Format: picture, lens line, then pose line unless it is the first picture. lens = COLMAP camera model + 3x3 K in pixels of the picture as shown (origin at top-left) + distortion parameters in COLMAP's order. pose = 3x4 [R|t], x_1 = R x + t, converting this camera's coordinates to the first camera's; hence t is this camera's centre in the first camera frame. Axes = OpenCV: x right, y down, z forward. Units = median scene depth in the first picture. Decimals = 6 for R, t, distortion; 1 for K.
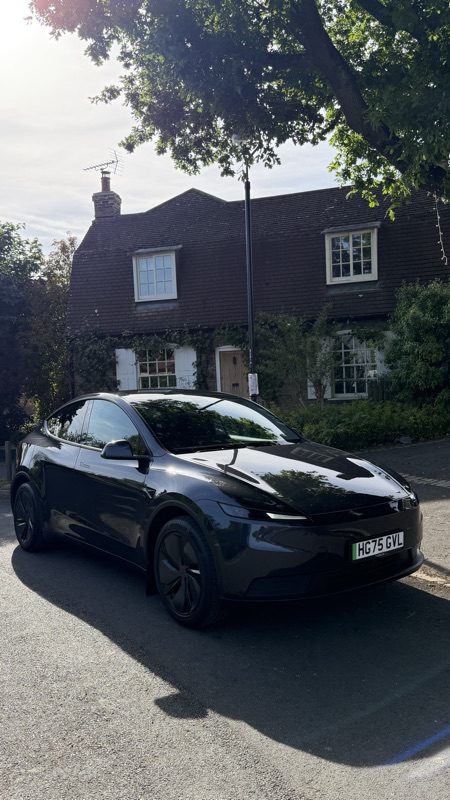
lens RADIAL K [[608.6, 0, 225.3], [0, 608.6, 401.5], [0, 0, 1]] dist [0.138387, -0.240439]
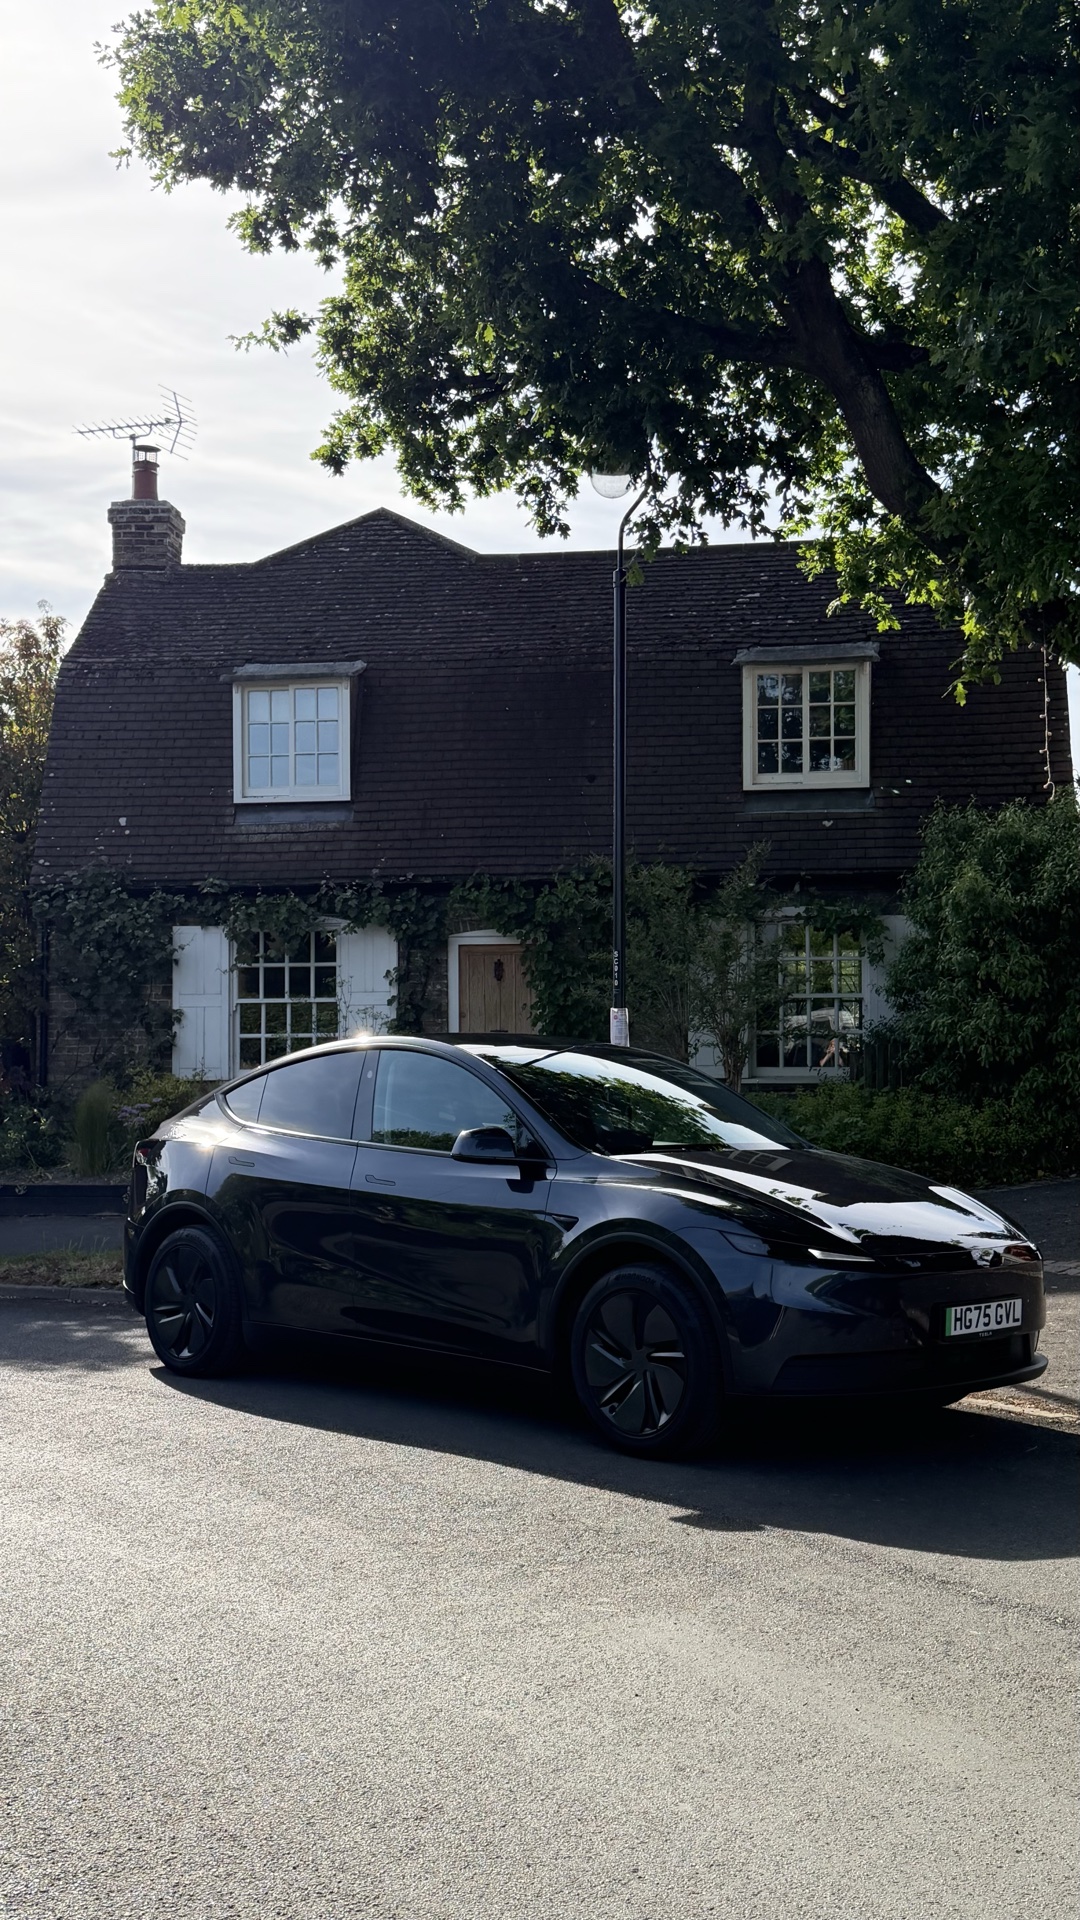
lens RADIAL K [[1973.6, 0, 539.7], [0, 1973.6, 959.9], [0, 0, 1]] dist [0.111341, -0.003166]
pose [[0.991158, 0.043725, 0.125278, -0.119827], [-0.035037, 0.996879, -0.070737, 0.013274], [-0.127980, 0.065722, 0.989597, -0.237377]]
